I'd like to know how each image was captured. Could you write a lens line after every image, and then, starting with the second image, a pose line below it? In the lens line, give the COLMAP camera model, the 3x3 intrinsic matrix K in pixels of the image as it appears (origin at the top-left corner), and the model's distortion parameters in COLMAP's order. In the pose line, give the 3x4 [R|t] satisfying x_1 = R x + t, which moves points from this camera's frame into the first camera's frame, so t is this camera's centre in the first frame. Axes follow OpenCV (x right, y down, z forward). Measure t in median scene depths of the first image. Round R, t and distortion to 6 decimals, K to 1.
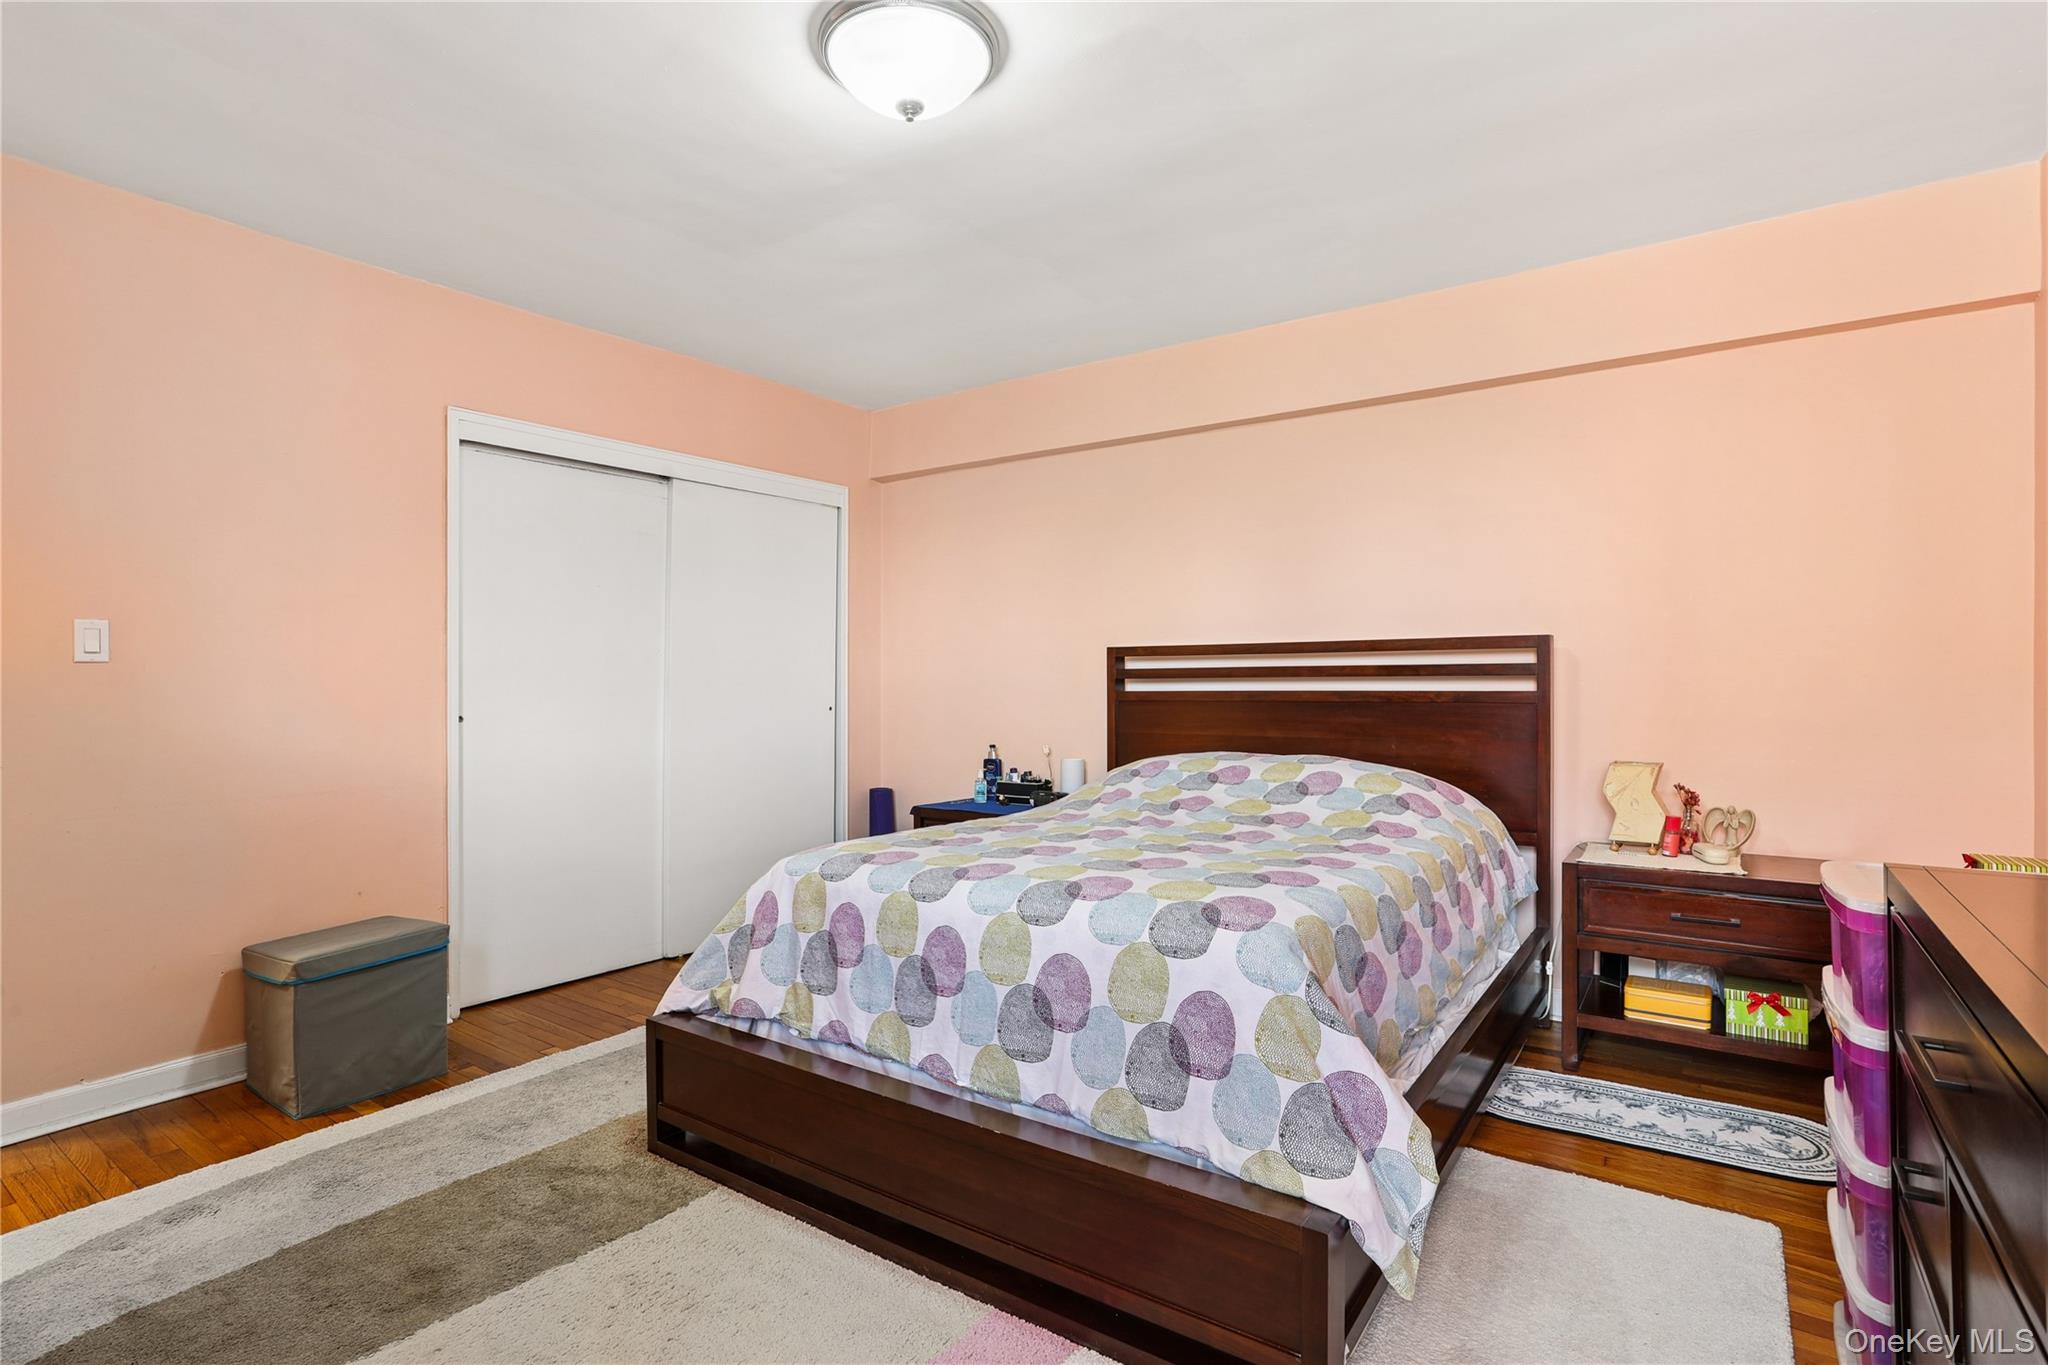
lens RADIAL K [[1006.5, 0, 1022.1], [0, 1006.5, 696.0], [0, 0, 1]] dist [-0.062891, 0.025367]
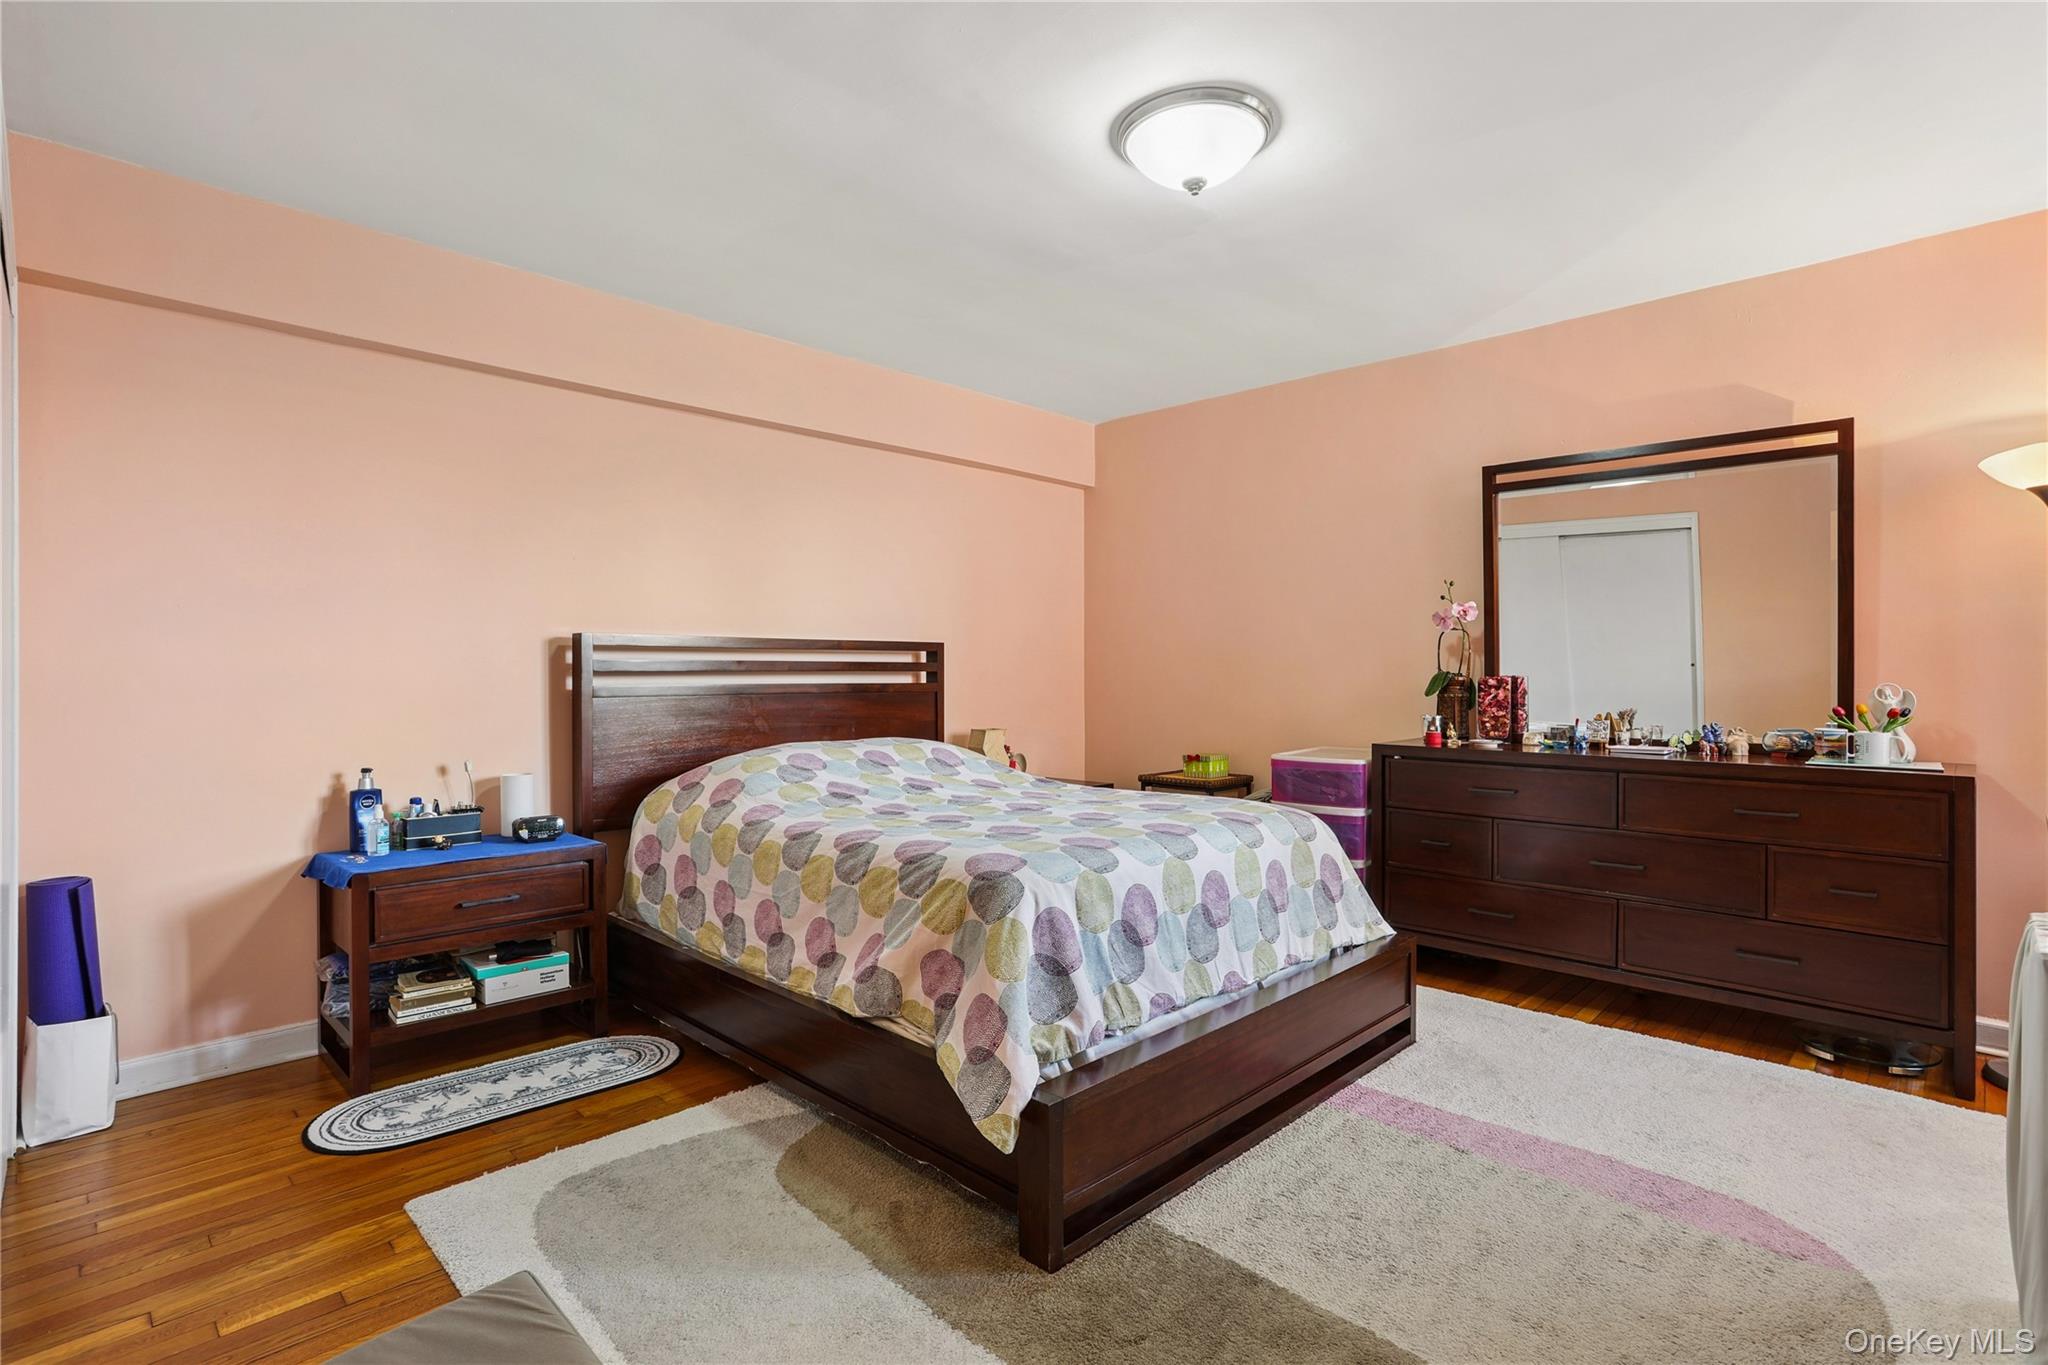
lens RADIAL K [[1006.5, 0, 1022.1], [0, 1006.5, 696.0], [0, 0, 1]] dist [-0.062891, 0.025367]
pose [[0.175866, -0.011623, 0.984346, -0.863877], [0.015079, 0.999845, 0.009112, 0.002151], [-0.984299, 0.013240, 0.176014, 0.668067]]
